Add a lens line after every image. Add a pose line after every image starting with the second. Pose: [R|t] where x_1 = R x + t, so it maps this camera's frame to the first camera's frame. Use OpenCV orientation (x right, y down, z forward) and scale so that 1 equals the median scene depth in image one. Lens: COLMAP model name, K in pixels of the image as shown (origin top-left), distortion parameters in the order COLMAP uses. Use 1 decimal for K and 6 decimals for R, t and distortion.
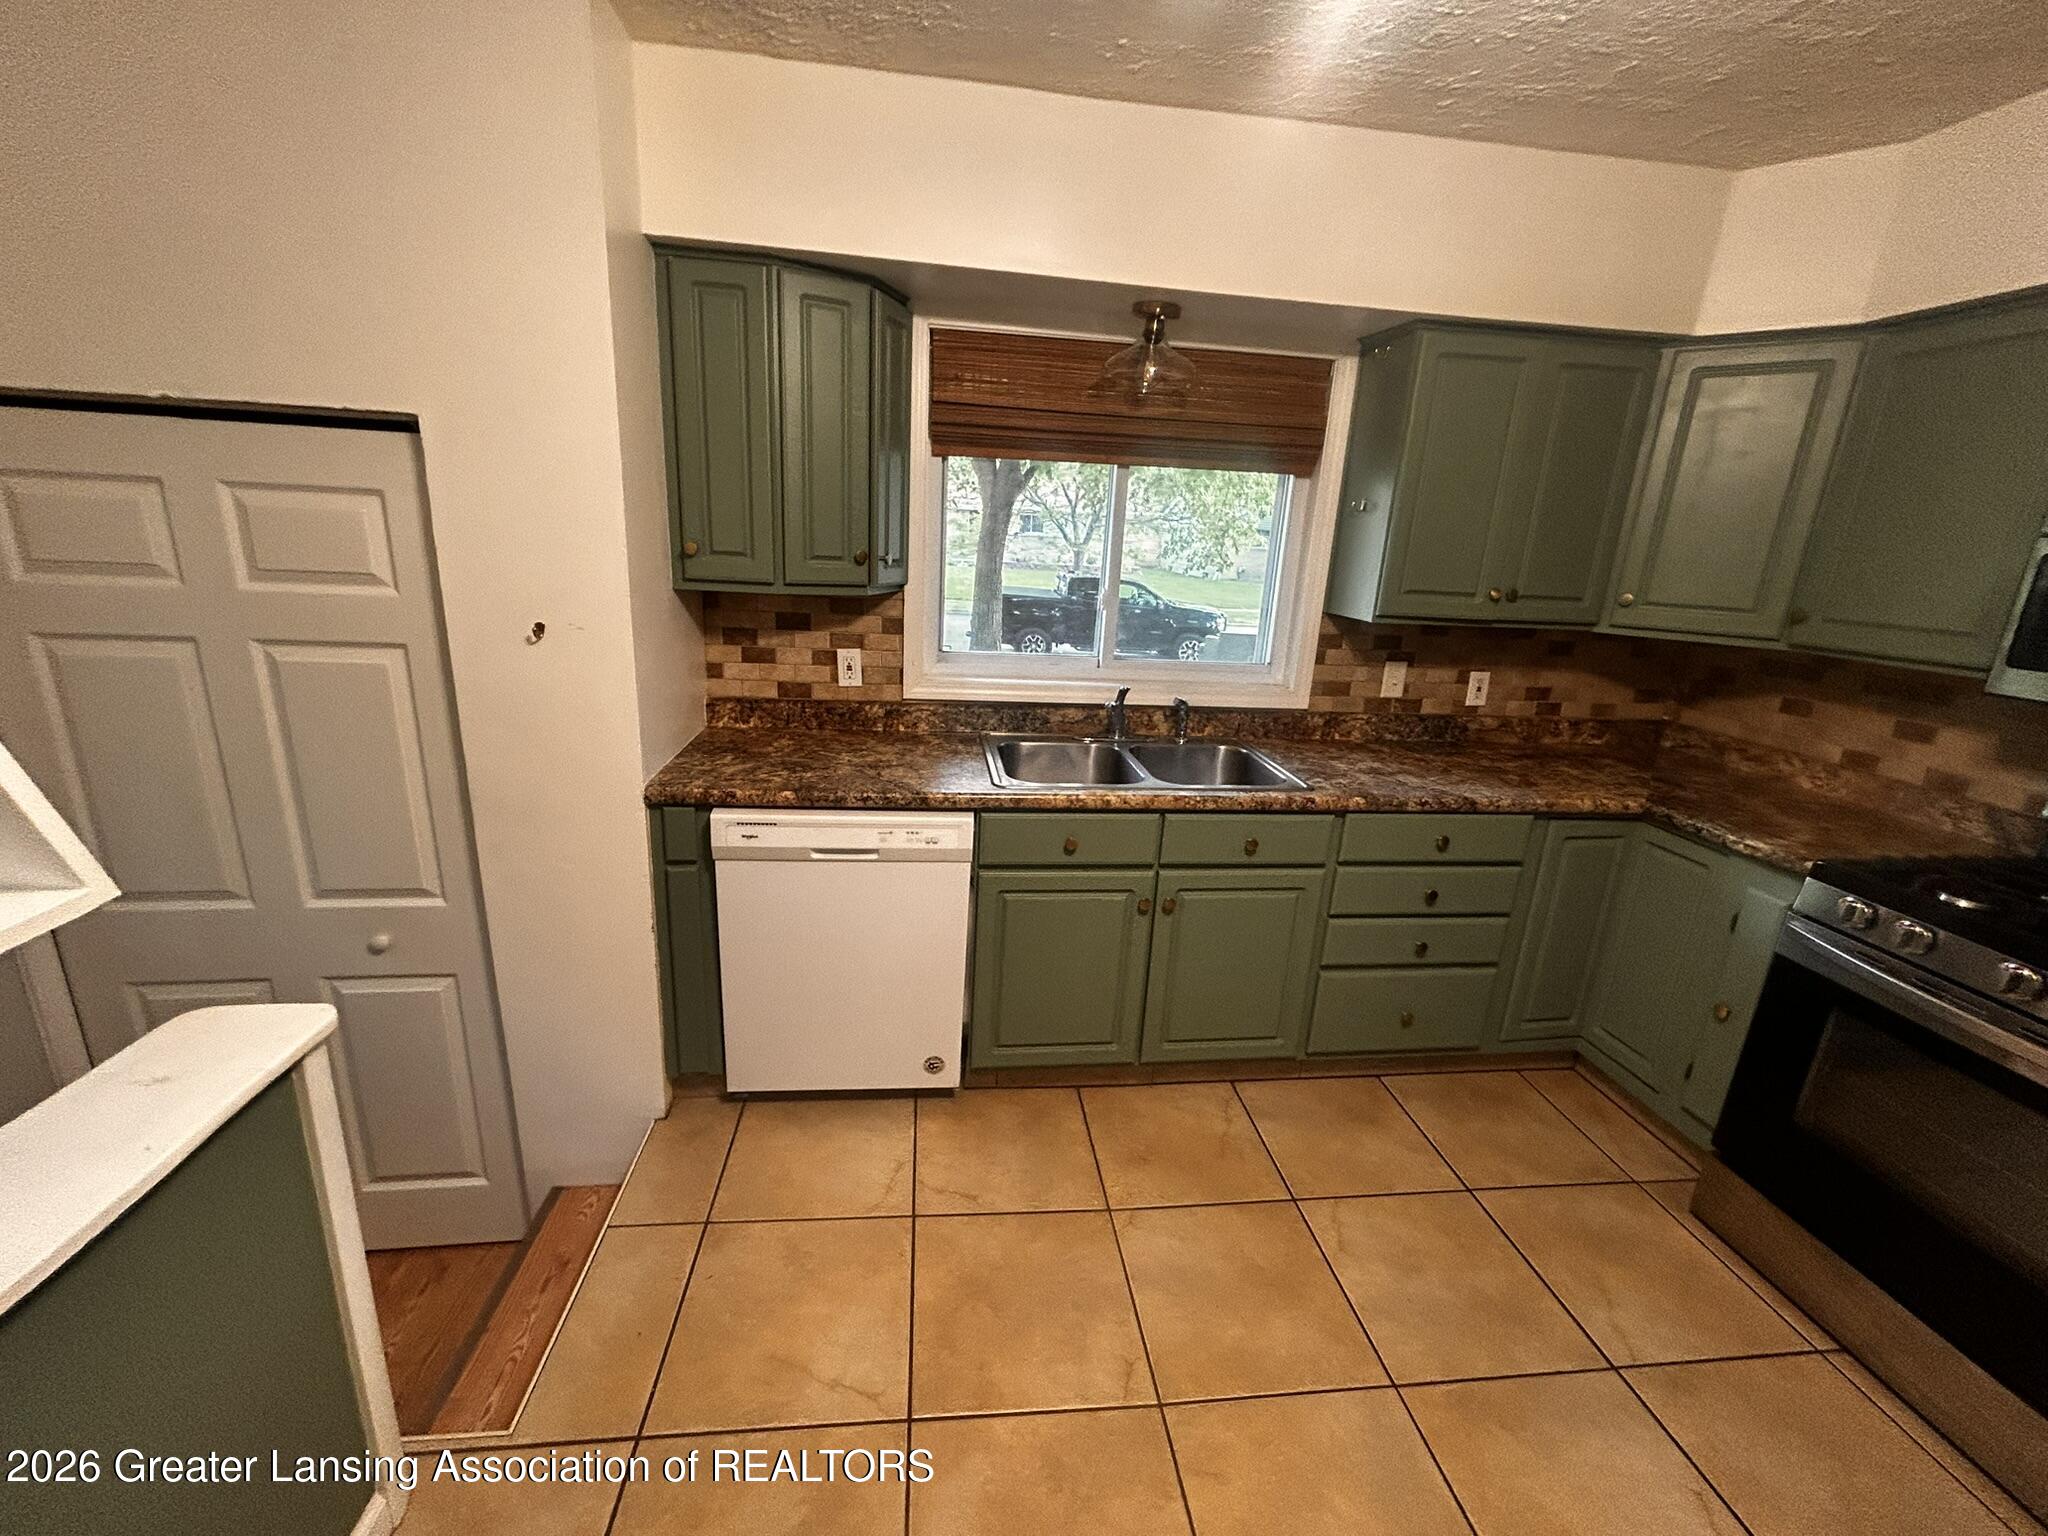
lens RADIAL K [[835.2, 0, 1024.0], [0, 835.2, 768.0], [0, 0, 1]] dist [-0.002816, 0.002471]
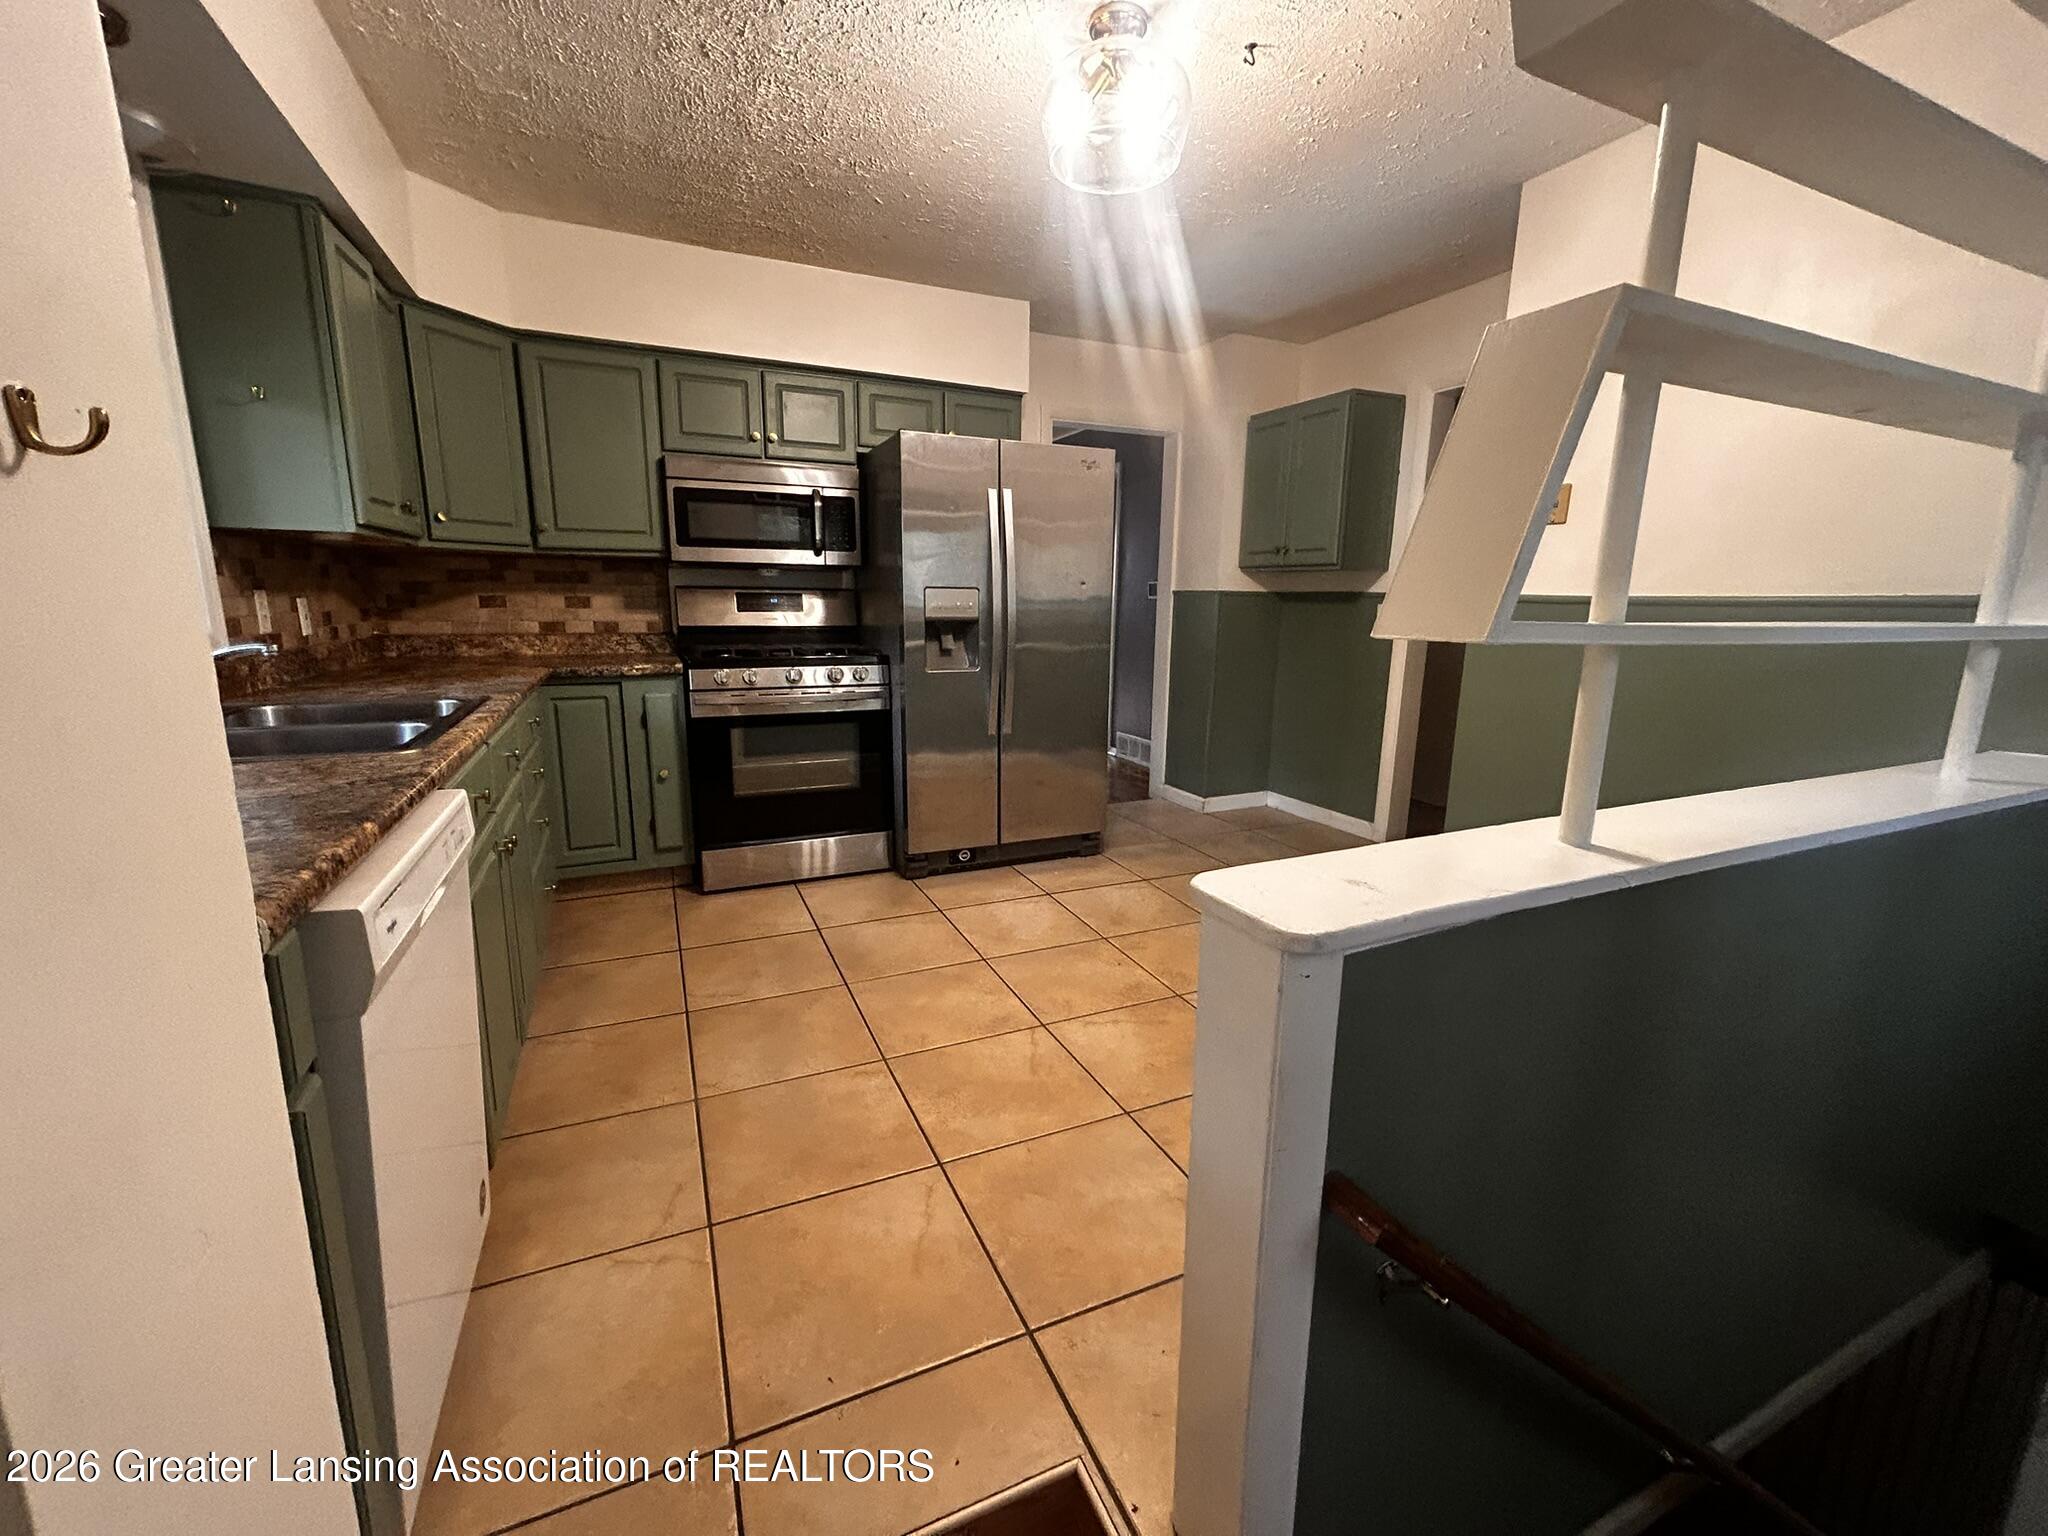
lens RADIAL K [[835.2, 0, 1024.0], [0, 835.2, 768.0], [0, 0, 1]] dist [-0.002816, 0.002471]
pose [[-0.303598, -0.244645, 0.920857, -0.716175], [0.234573, 0.917535, 0.321099, -0.060370], [-0.923474, 0.313493, -0.221175, 0.614489]]
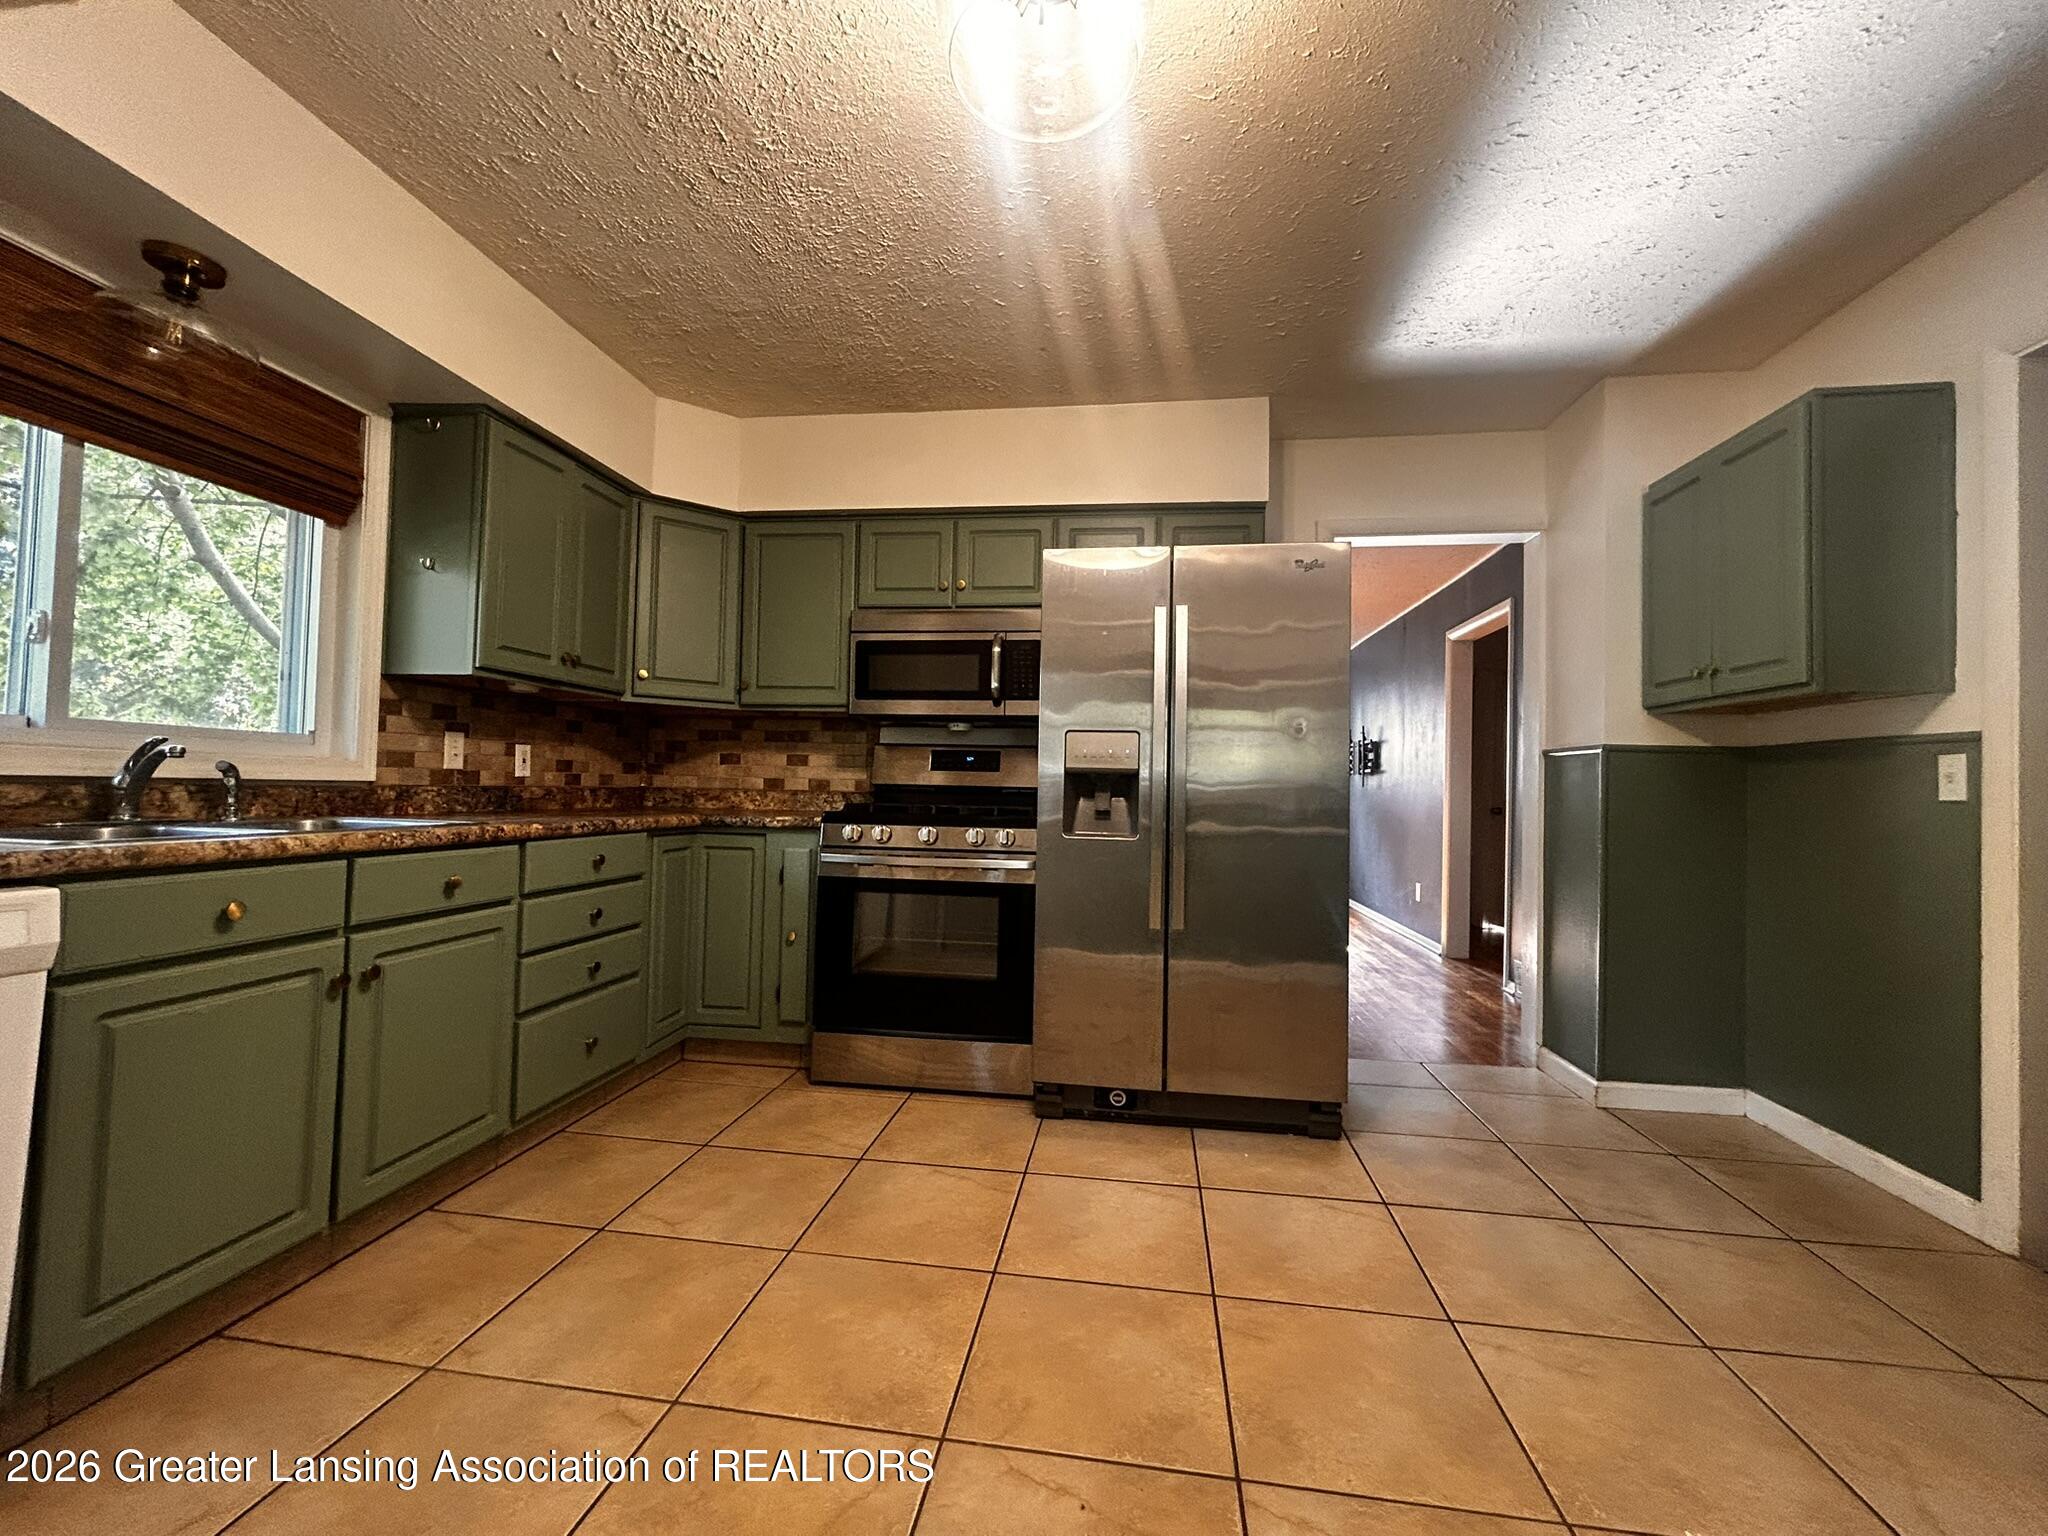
lens RADIAL K [[835.2, 0, 1024.0], [0, 835.2, 768.0], [0, 0, 1]] dist [-0.002816, 0.002471]
pose [[0.254652, -0.019220, 0.966842, -0.394293], [0.255466, 0.965621, -0.048090, 0.155567], [-0.932679, 0.259241, 0.250807, 0.156146]]
